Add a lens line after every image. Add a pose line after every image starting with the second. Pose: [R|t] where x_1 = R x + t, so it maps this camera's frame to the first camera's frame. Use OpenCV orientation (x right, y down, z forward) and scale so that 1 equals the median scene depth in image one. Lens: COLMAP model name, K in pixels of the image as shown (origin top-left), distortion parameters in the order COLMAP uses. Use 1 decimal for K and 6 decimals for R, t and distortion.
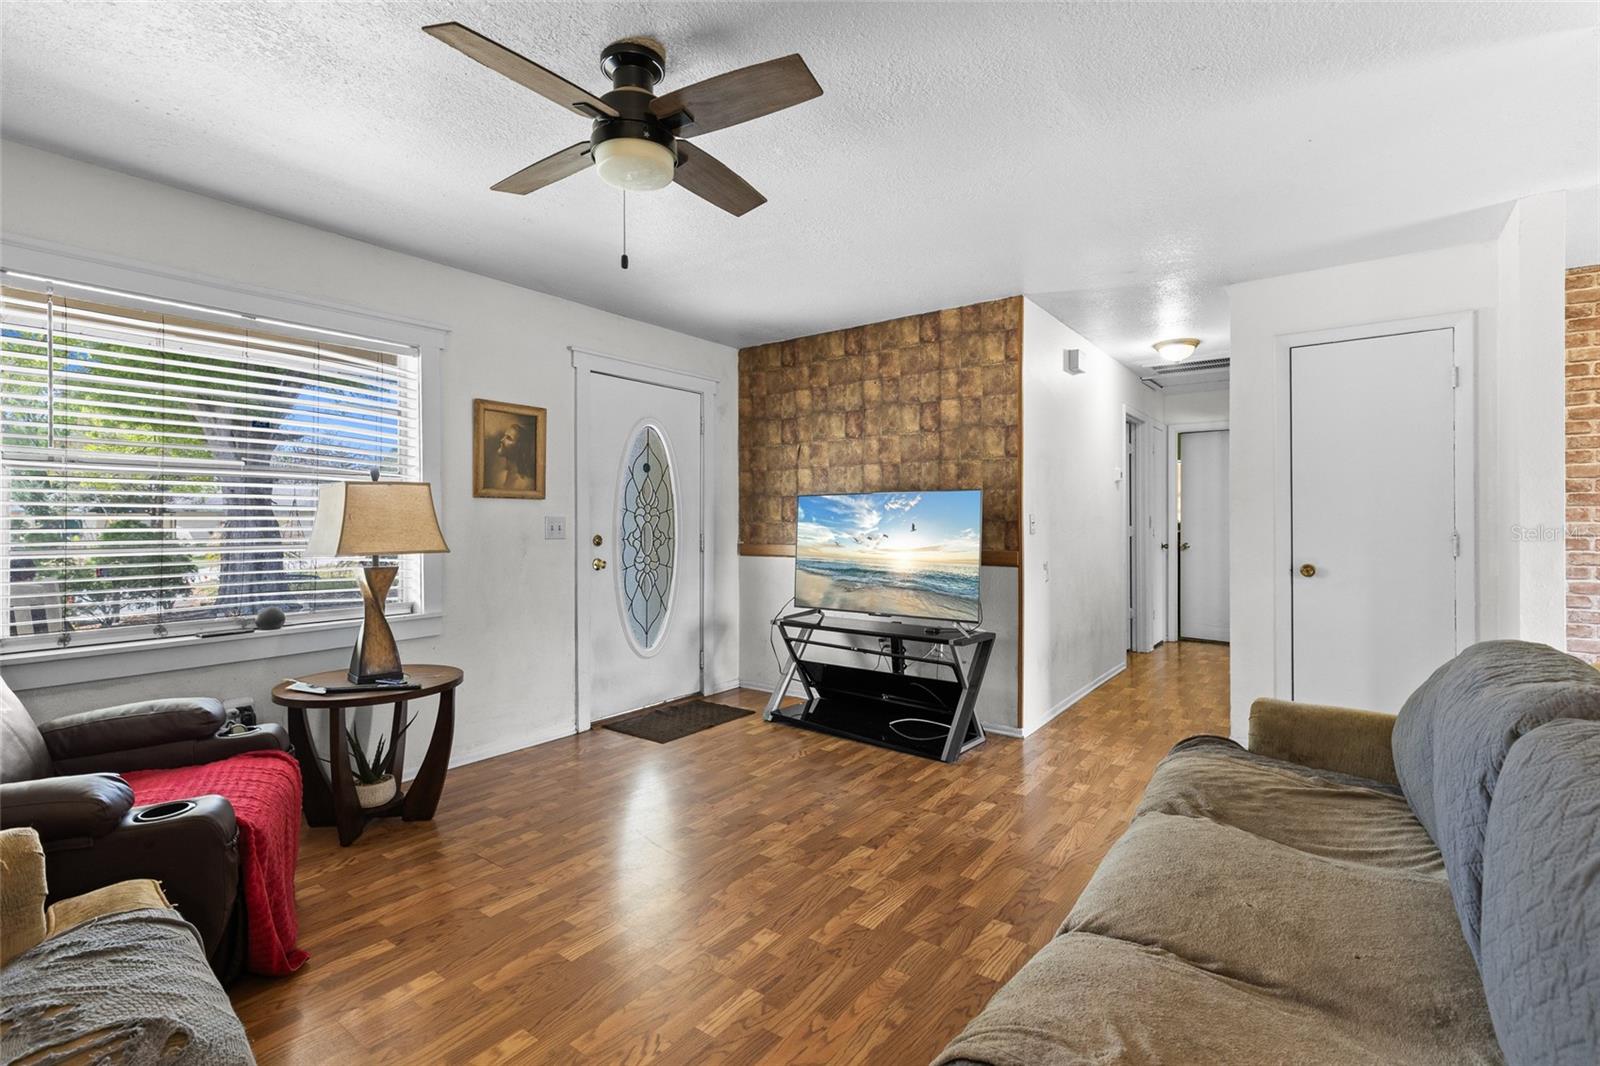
lens RADIAL K [[723.9, 0, 802.8], [0, 723.9, 523.7], [0, 0, 1]] dist [0.007994, -0.001727]
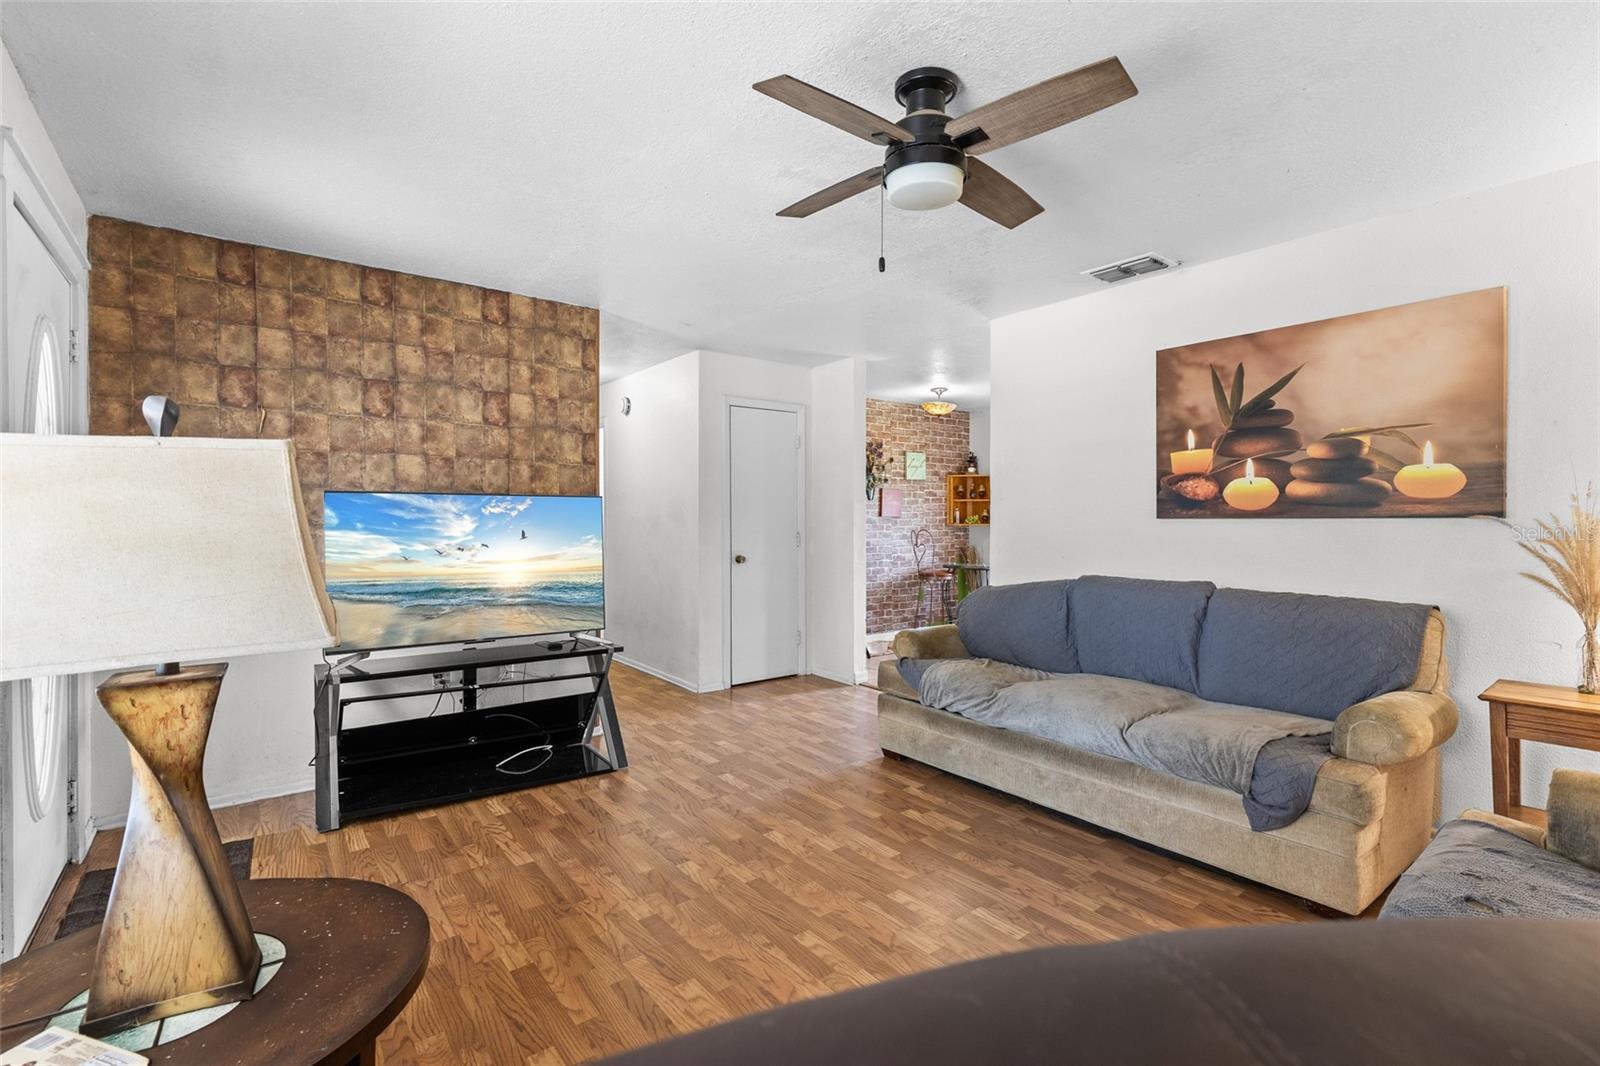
lens RADIAL K [[723.9, 0, 802.9], [0, 723.9, 524.3], [0, 0, 1]] dist [0.007994, -0.001727]
pose [[0.266765, -0.004895, 0.963749, -0.610740], [0.000868, 0.999988, 0.004839, -0.011881], [-0.963761, -0.000454, 0.266766, 0.431932]]
